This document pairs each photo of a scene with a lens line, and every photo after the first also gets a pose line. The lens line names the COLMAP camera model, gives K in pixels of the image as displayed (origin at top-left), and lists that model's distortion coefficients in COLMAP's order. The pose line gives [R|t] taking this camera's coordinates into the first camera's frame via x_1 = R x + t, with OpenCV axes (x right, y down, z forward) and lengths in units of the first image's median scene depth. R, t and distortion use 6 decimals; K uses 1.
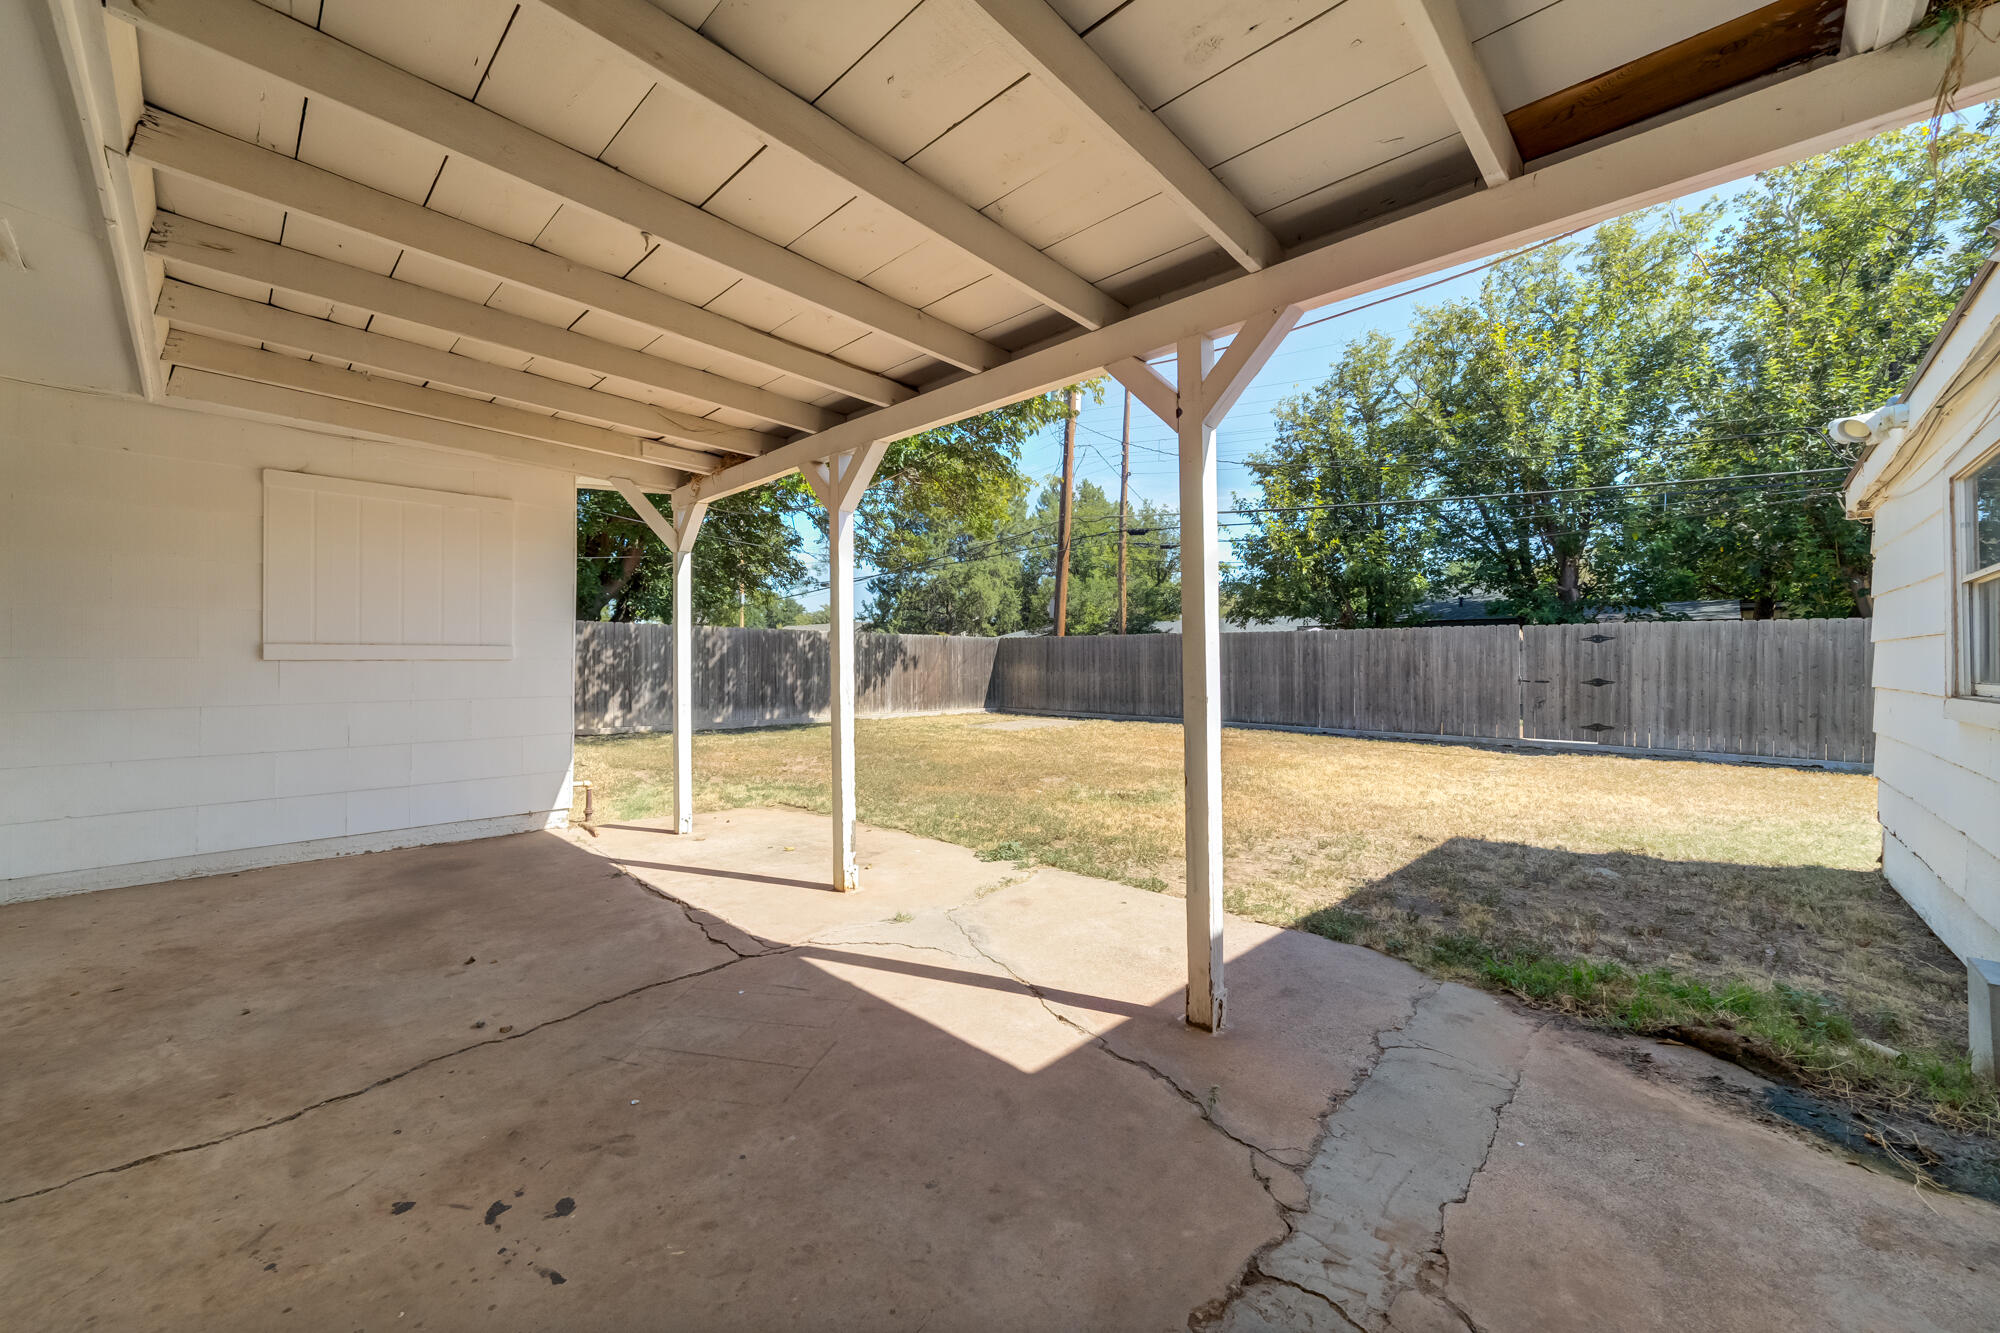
lens RADIAL K [[749.5, 0, 995.6], [0, 749.5, 663.7], [0, 0, 1]] dist [0.000608, 0.000287]
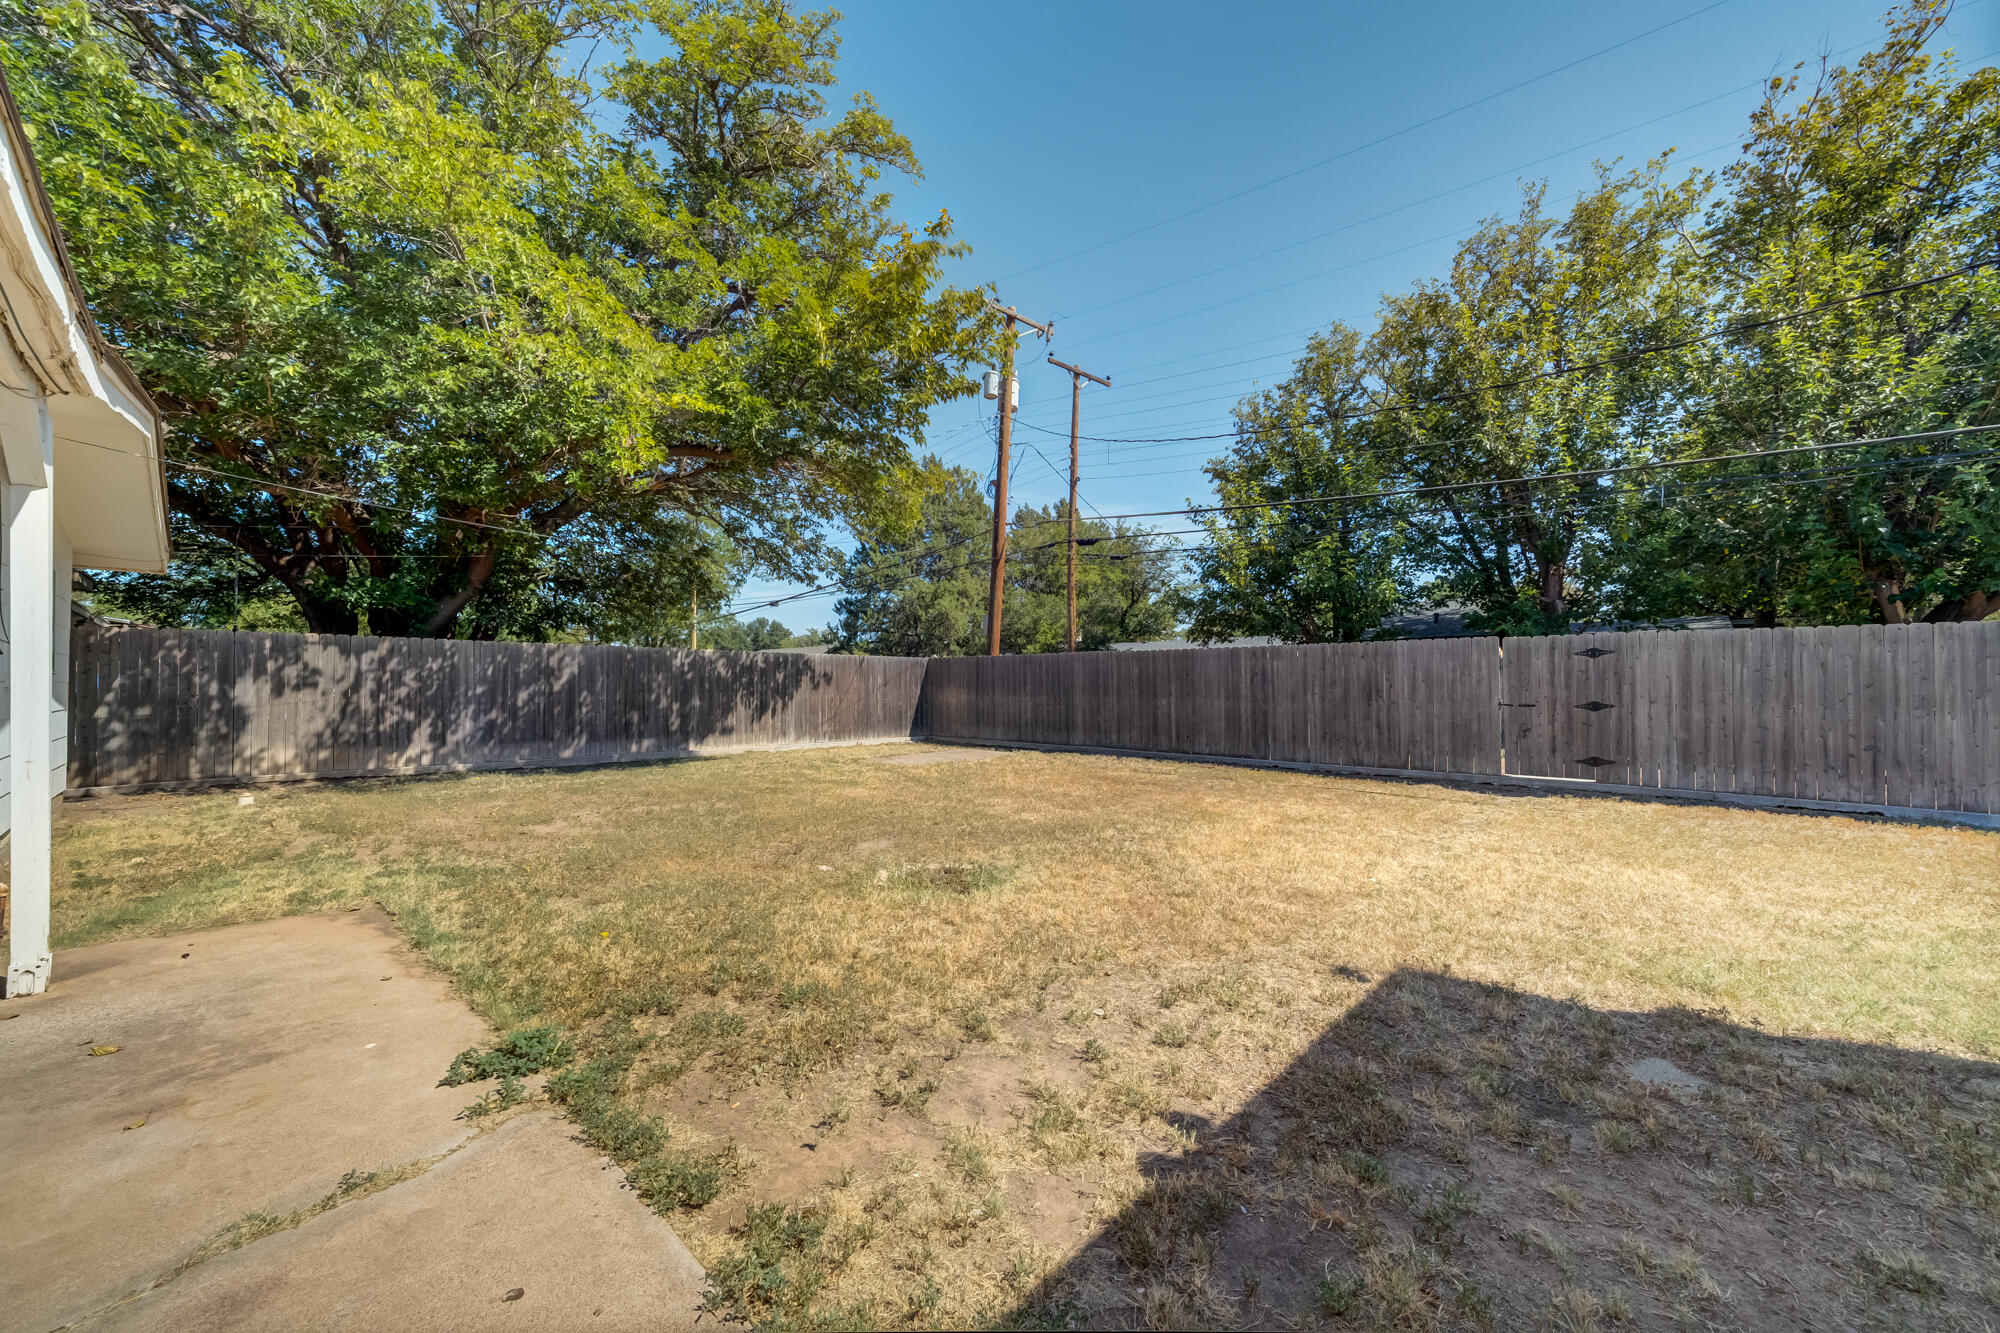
lens RADIAL K [[749.5, 0, 1007.6], [0, 749.5, 675.0], [0, 0, 1]] dist [0.000608, 0.000287]
pose [[0.999550, -0.002024, 0.029938, 0.100525], [0.002531, 0.999854, -0.016917, 0.002101], [-0.029899, 0.016985, 0.999409, 0.145121]]
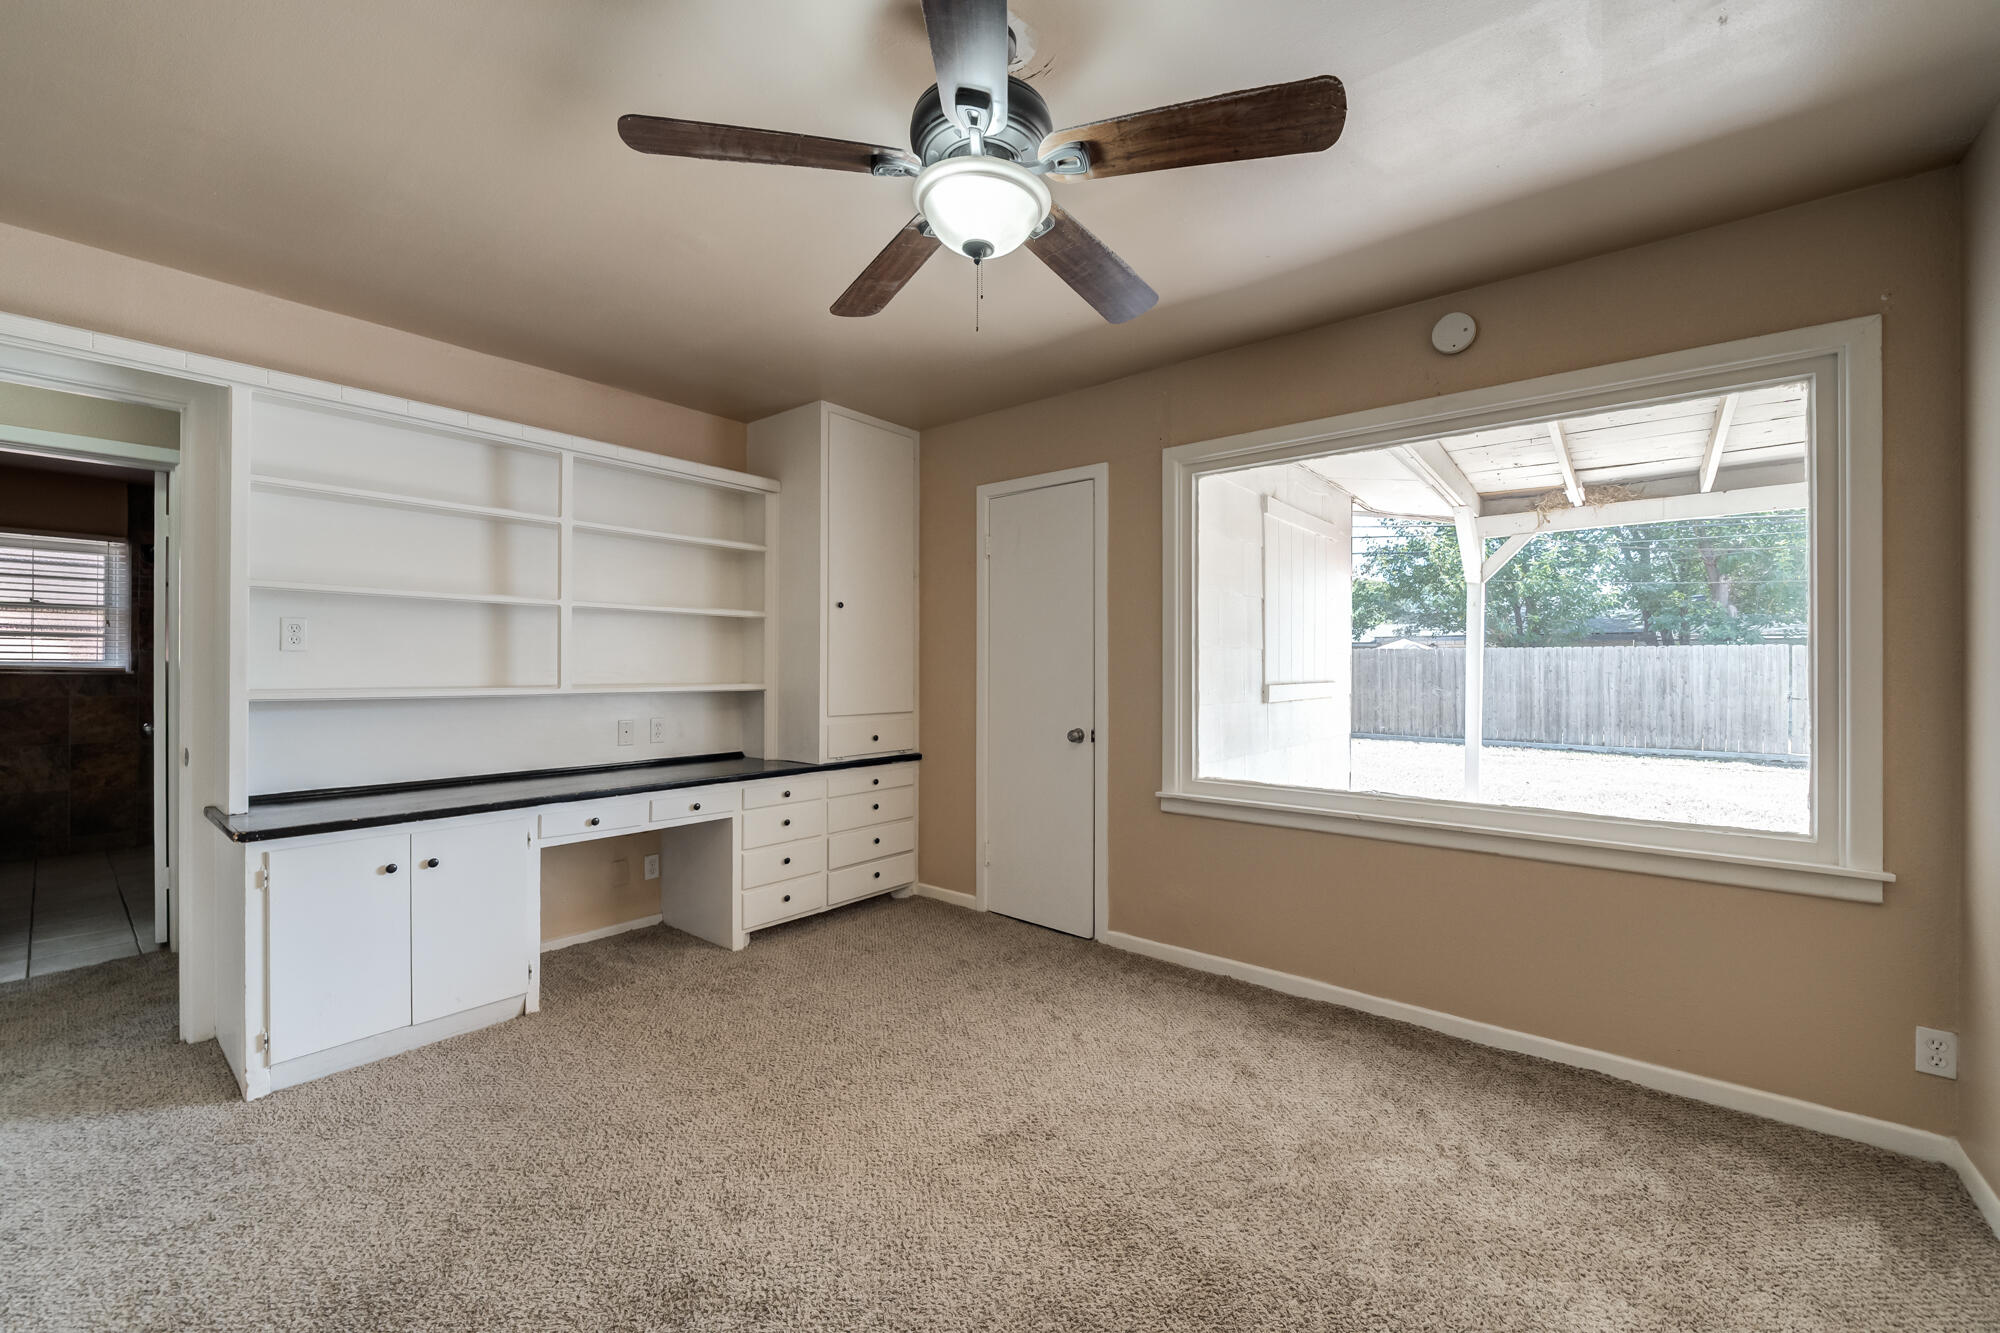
lens RADIAL K [[749.5, 0, 996.2], [0, 749.5, 665.0], [0, 0, 1]] dist [0.000608, 0.000287]
pose [[0.998642, 0.000656, 0.052091, -0.342904], [-0.000192, 0.999960, -0.008900, -0.010671], [-0.052095, 0.008878, 0.998603, 0.022669]]
